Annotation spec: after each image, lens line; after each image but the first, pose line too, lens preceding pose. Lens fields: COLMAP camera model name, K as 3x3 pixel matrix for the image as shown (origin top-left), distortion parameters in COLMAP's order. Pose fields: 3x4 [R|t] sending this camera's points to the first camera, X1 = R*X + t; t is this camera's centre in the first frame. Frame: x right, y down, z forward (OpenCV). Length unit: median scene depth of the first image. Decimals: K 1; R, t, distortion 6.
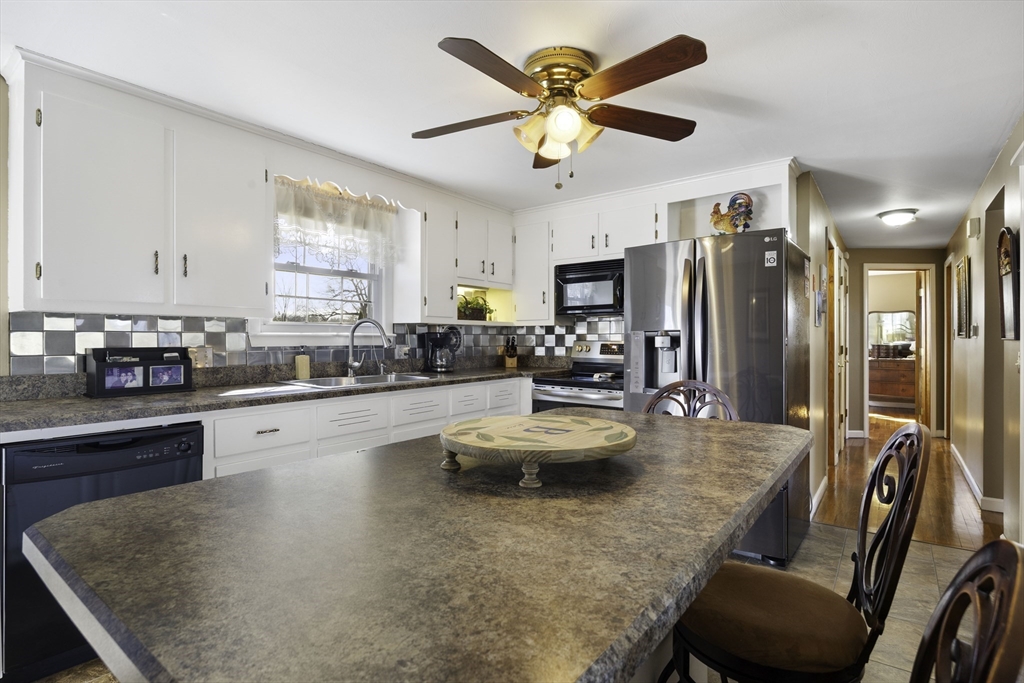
lens RADIAL K [[494.0, 0, 512.0], [0, 494.0, 341.5], [0, 0, 1]] dist [-0.011383, 0.000576]
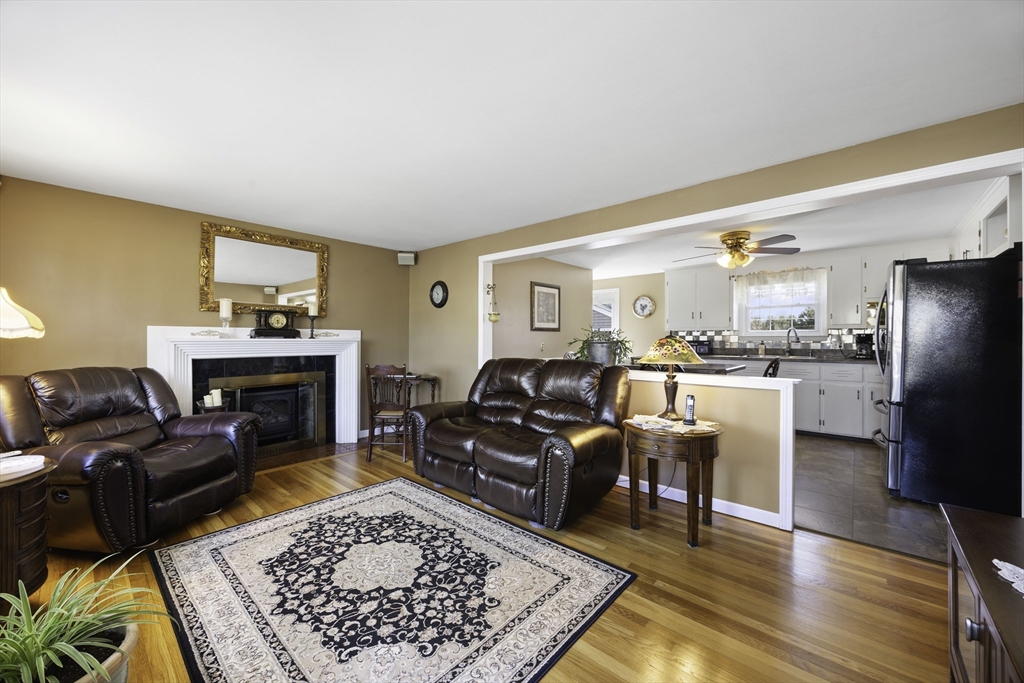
lens RADIAL K [[387.4, 0, 517.8], [0, 387.4, 340.7], [0, 0, 1]] dist [-0.000667, 0.000111]
pose [[-0.071673, 0.002909, -0.997424, 1.640426], [-0.006184, 0.999975, 0.003361, 0.010265], [0.997409, 0.006409, -0.071653, -0.009451]]
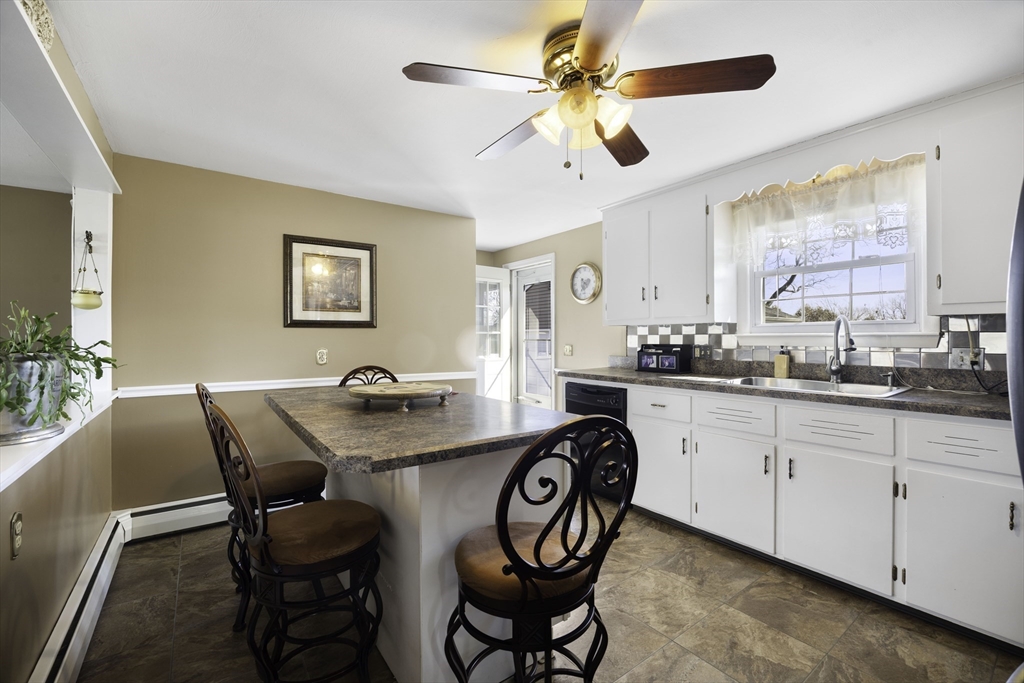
lens RADIAL K [[437.0, 0, 512.2], [0, 437.0, 336.3], [0, 0, 1]] dist [-0.014150, -0.000048]
pose [[-0.290300, -0.003121, -0.956931, 0.681927], [-0.005811, 0.999982, -0.001499, -0.007959], [0.956918, 0.005125, -0.290313, 0.811635]]
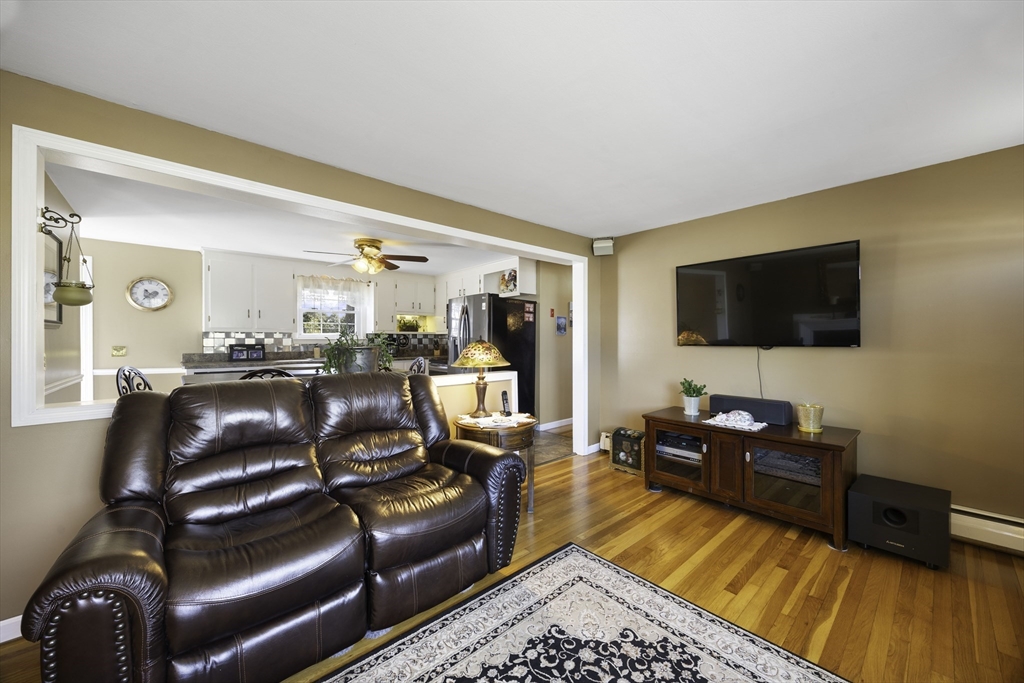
lens RADIAL K [[387.4, 0, 513.2], [0, 387.4, 342.2], [0, 0, 1]] dist [-0.000667, 0.000111]
pose [[0.982218, -0.000368, -0.187741, 0.937048], [-0.000314, 0.999993, -0.003600, 0.008469], [0.187741, 0.003595, 0.982212, -0.708075]]
